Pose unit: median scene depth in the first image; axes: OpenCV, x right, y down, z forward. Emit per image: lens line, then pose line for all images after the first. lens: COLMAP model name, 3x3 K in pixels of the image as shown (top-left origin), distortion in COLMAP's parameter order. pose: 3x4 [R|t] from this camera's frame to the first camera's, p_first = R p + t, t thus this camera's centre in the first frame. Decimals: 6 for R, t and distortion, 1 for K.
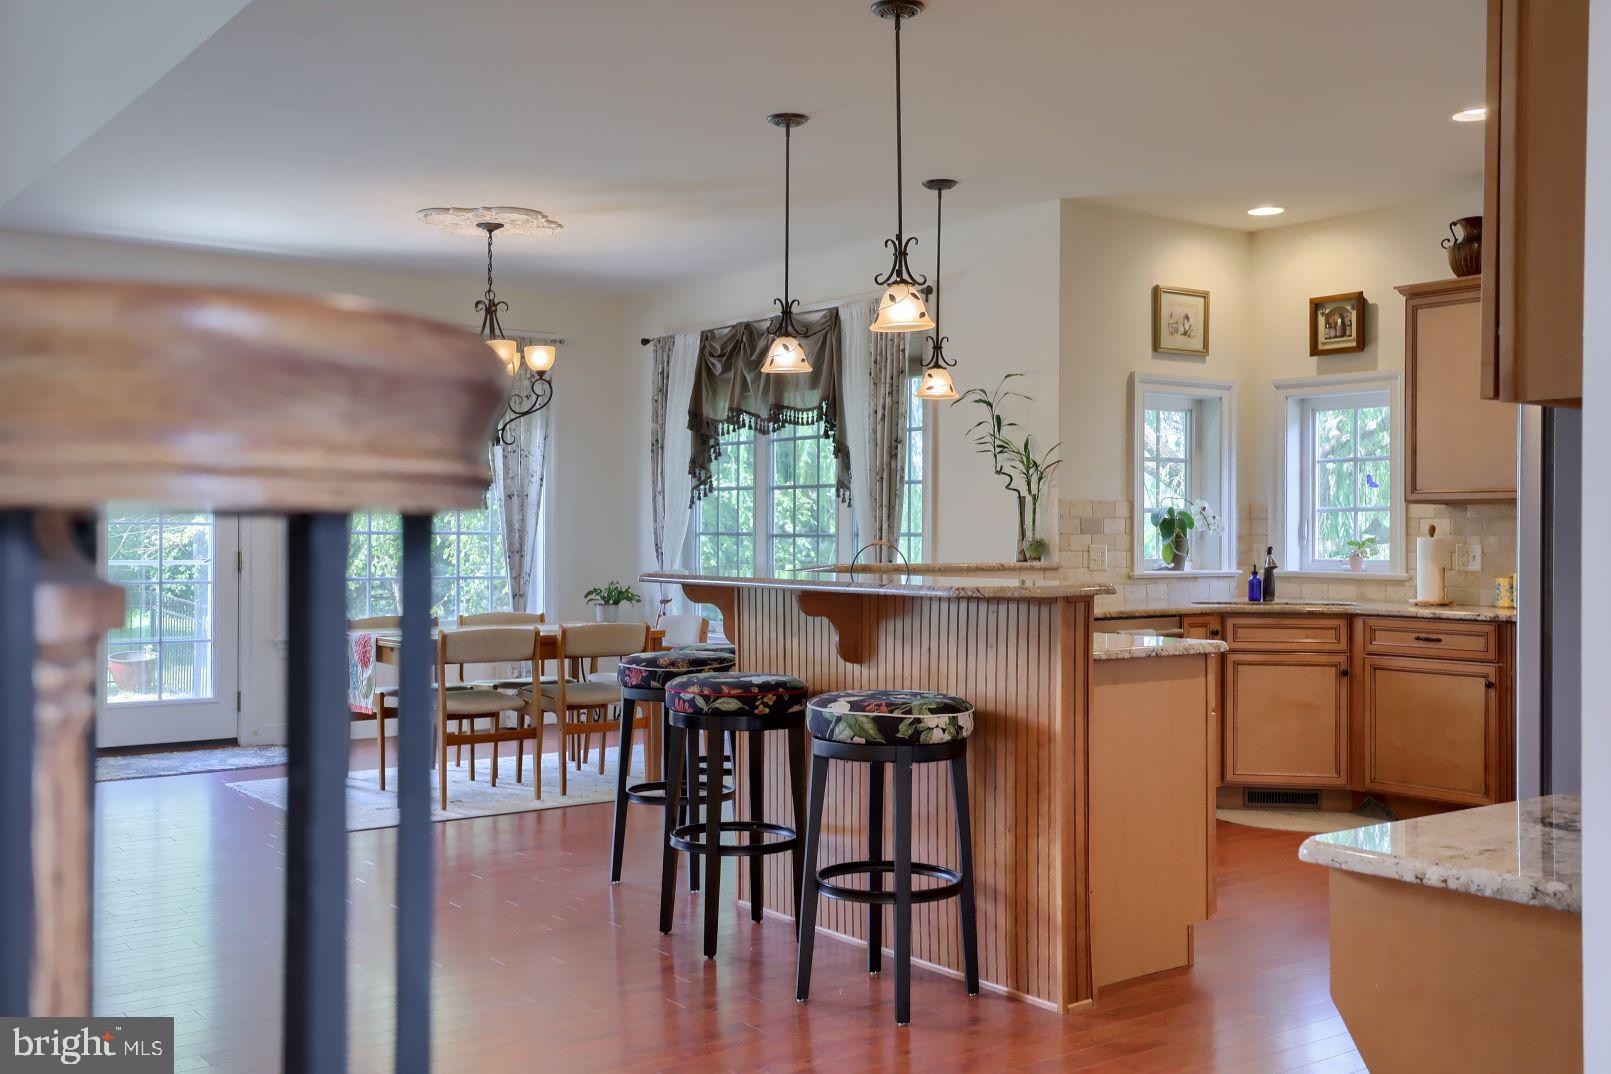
lens RADIAL K [[1581.2, 0, 808.5], [0, 1581.2, 536.7], [0, 0, 1]] dist [0.015297, 0.000000]
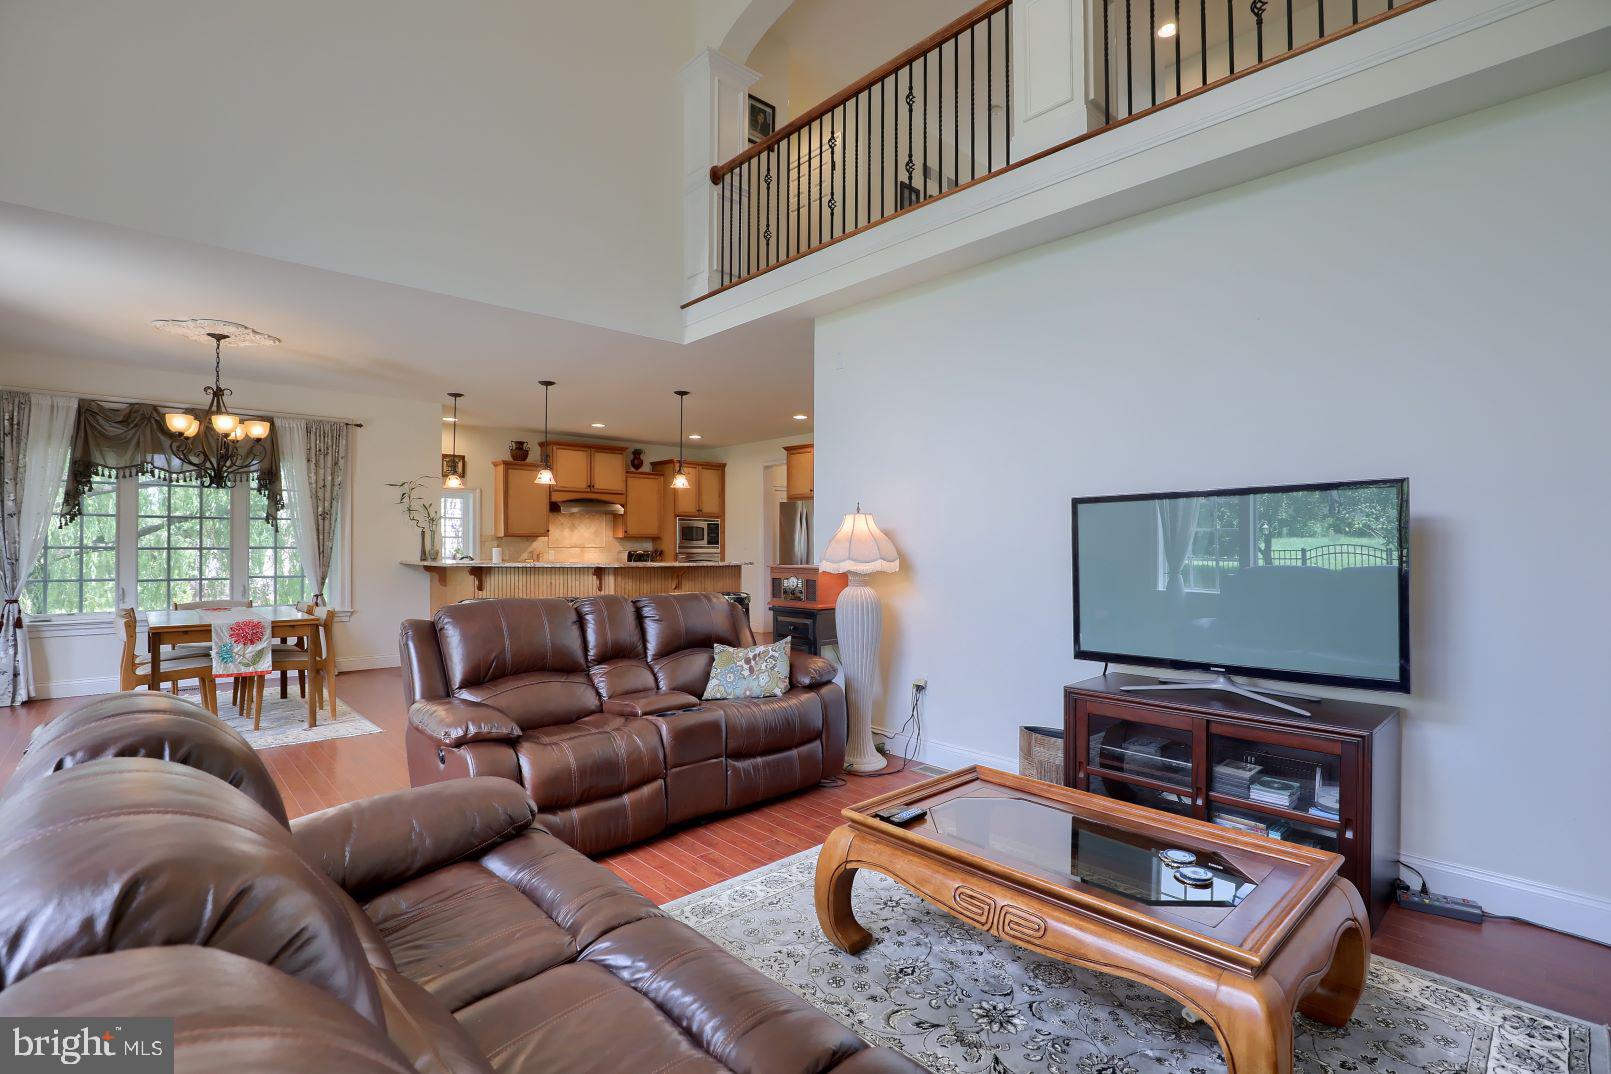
lens RADIAL K [[779.6, 0, 803.7], [0, 779.6, 533.3], [0, 0, 1]] dist [-0.001121, 0.000010]
pose [[-0.100188, 0.015569, 0.994847, -1.008212], [-0.001780, 0.999873, -0.015827, -0.004355], [-0.994967, -0.003357, -0.100148, 0.560457]]
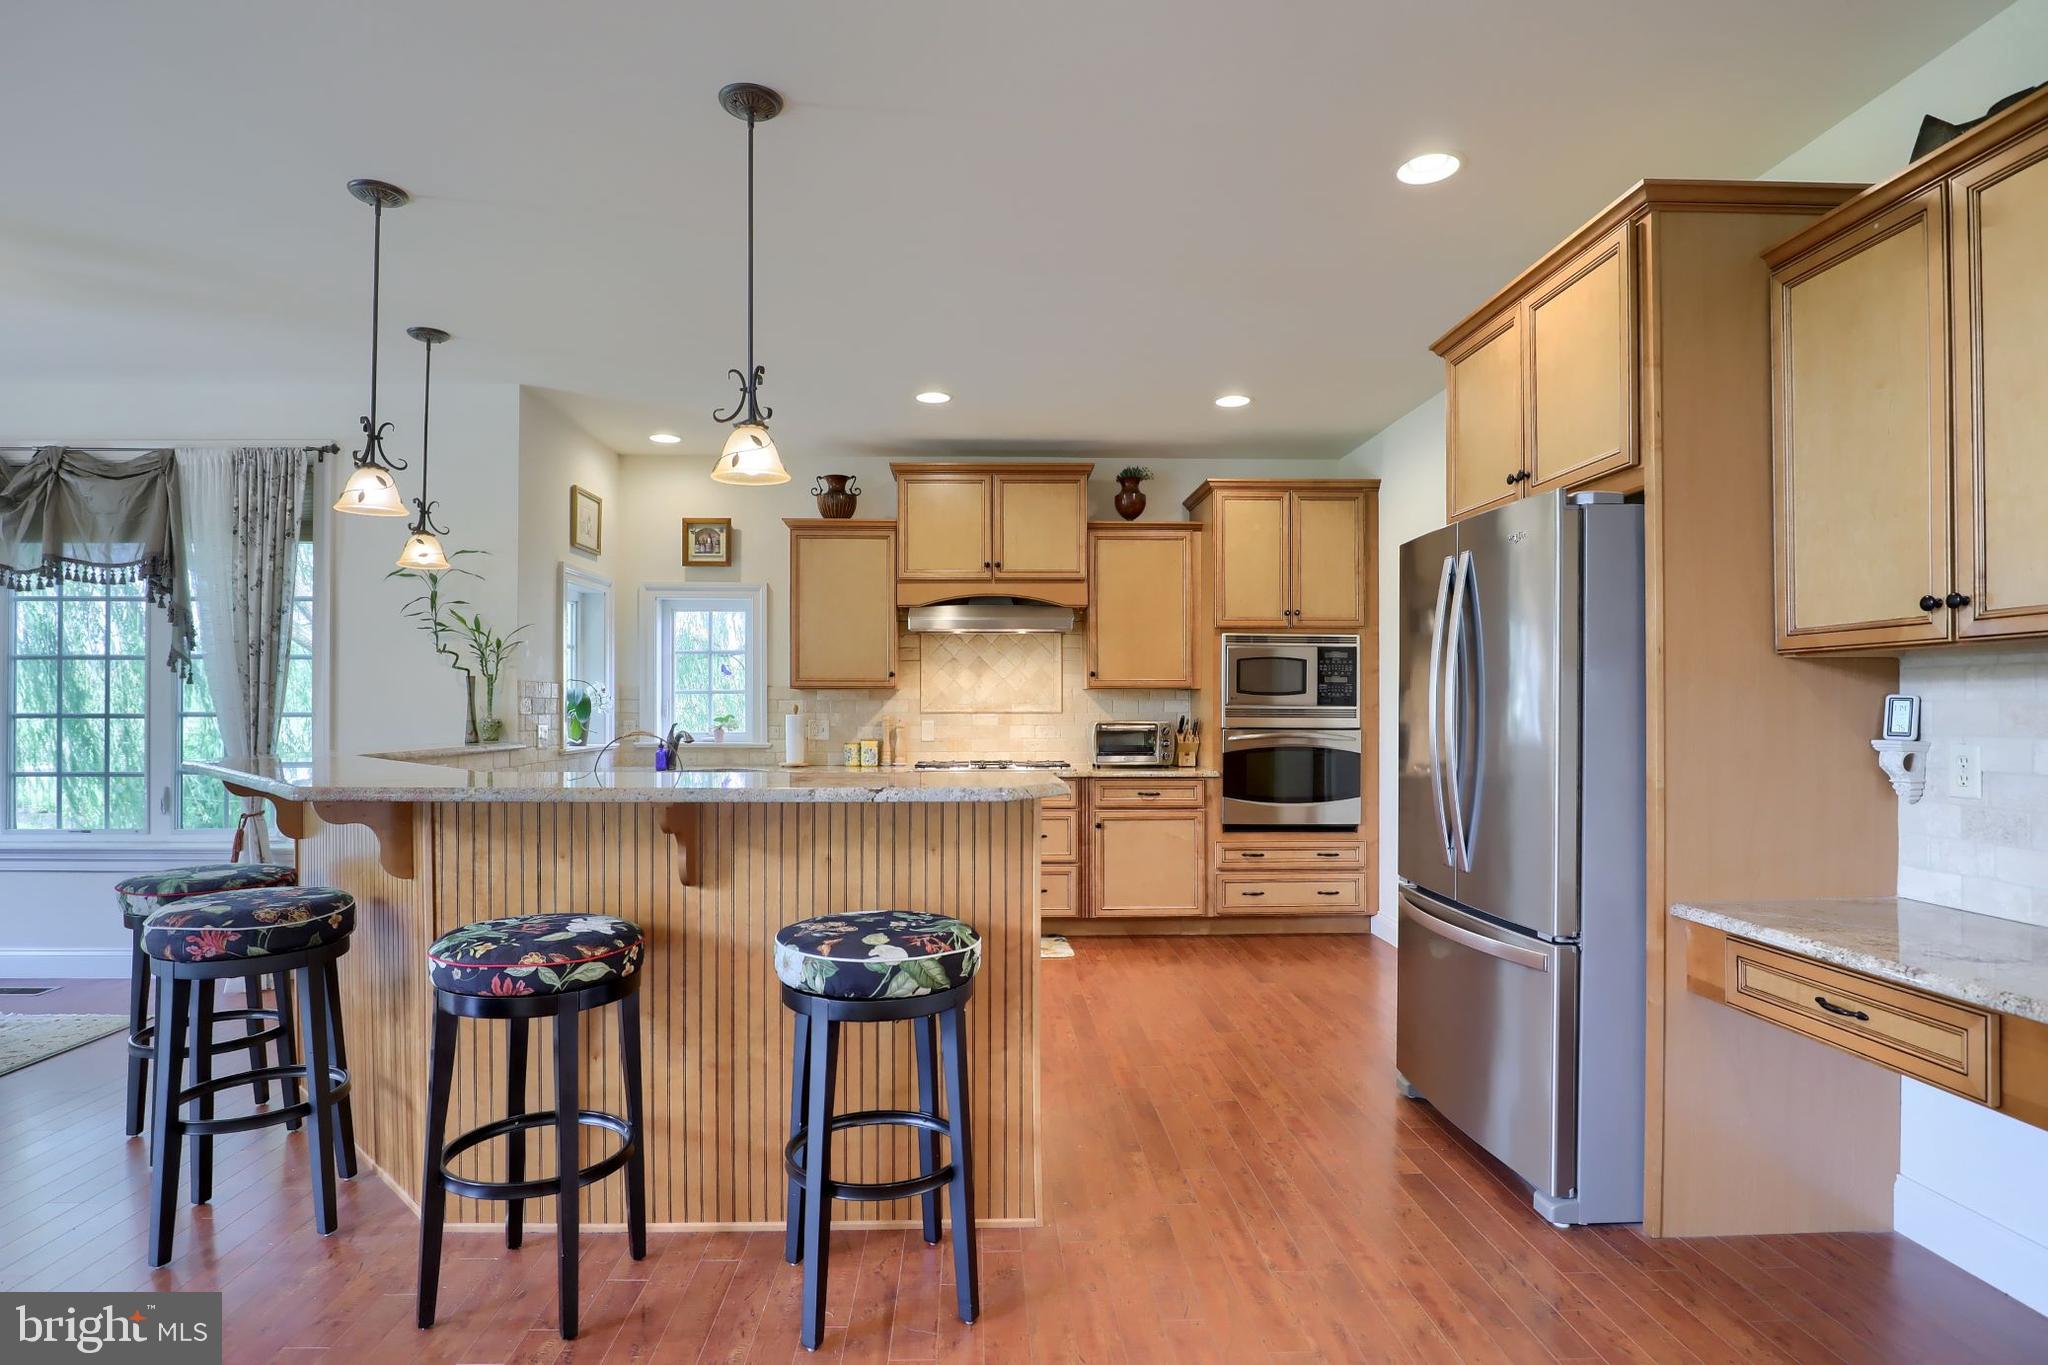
lens RADIAL K [[1032.7, 0, 1018.4], [0, 1032.7, 692.6], [0, 0, 1]] dist [-0.028384, -0.000081]
pose [[0.569609, 0.009001, 0.821866, -0.188775], [0.001601, 0.999926, -0.012061, -0.006856], [-0.821914, 0.008186, 0.569553, 0.349121]]
